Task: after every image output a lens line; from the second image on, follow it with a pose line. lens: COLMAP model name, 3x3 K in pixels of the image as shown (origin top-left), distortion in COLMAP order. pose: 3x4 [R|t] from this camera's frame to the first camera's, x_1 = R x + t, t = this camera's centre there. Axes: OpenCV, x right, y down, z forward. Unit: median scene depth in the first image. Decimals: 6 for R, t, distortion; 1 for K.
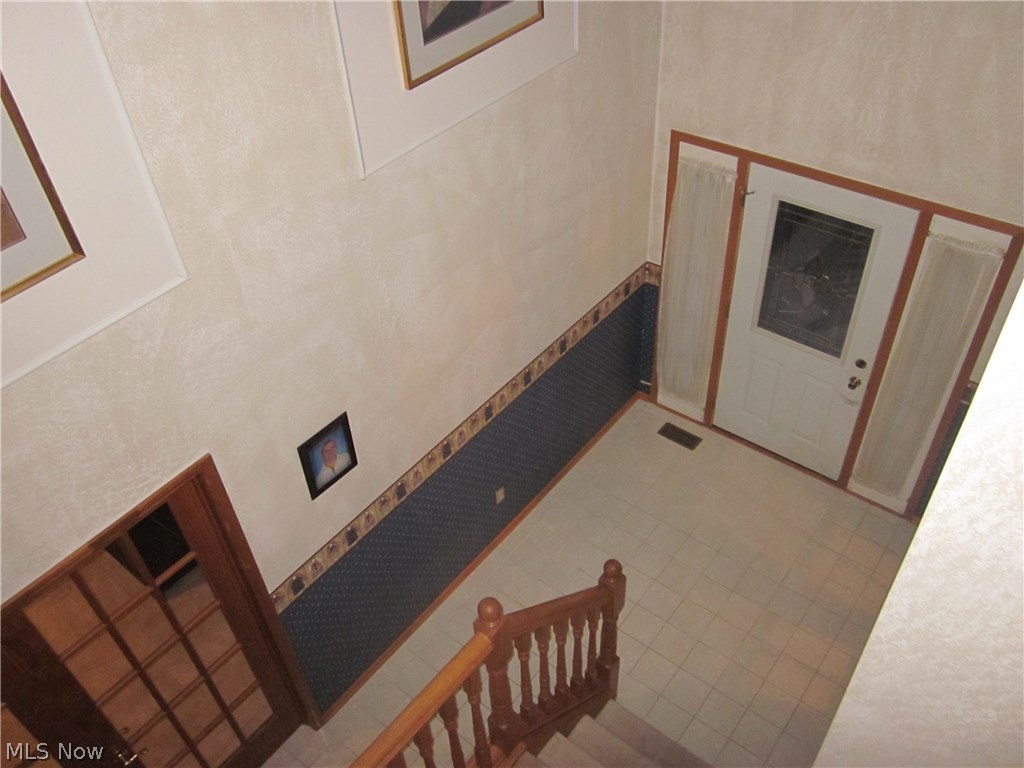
lens RADIAL K [[855.6, 0, 512.5], [0, 855.6, 388.1], [0, 0, 1]] dist [-0.034643, -0.005282]
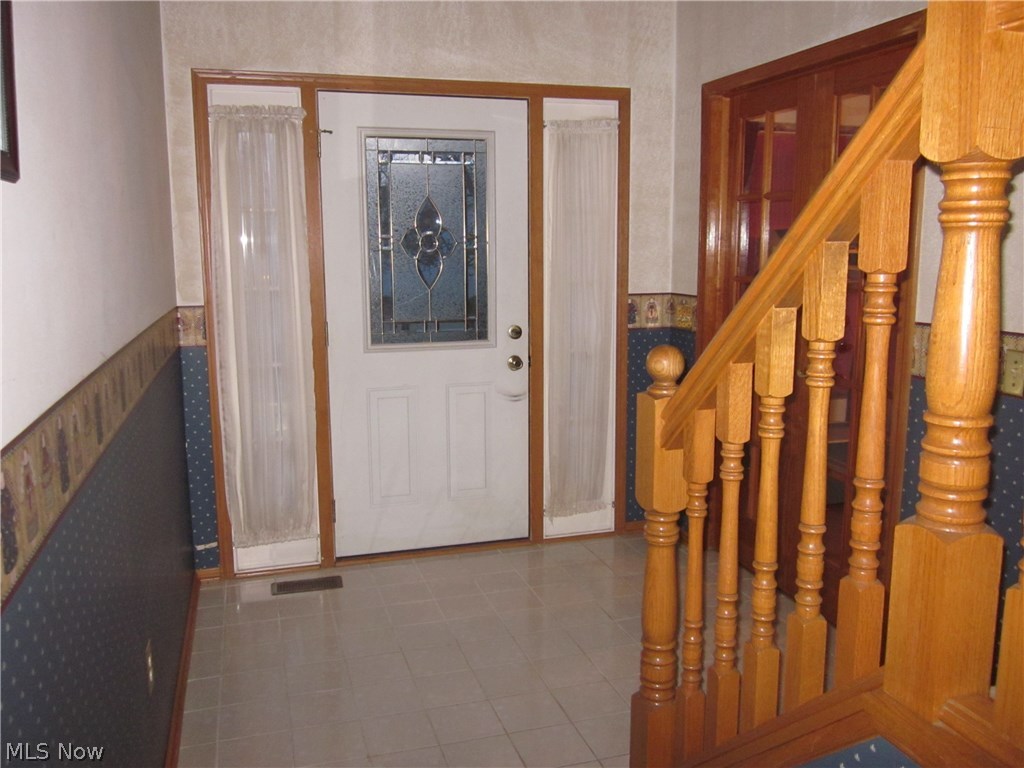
lens RADIAL K [[855.6, 0, 512.5], [0, 855.6, 388.1], [0, 0, 1]] dist [-0.034643, -0.005282]
pose [[0.564653, -0.083690, 0.821074, -0.251481], [0.540715, 0.789115, -0.291417, 0.243010], [-0.623533, 0.608517, 0.490829, 0.637820]]
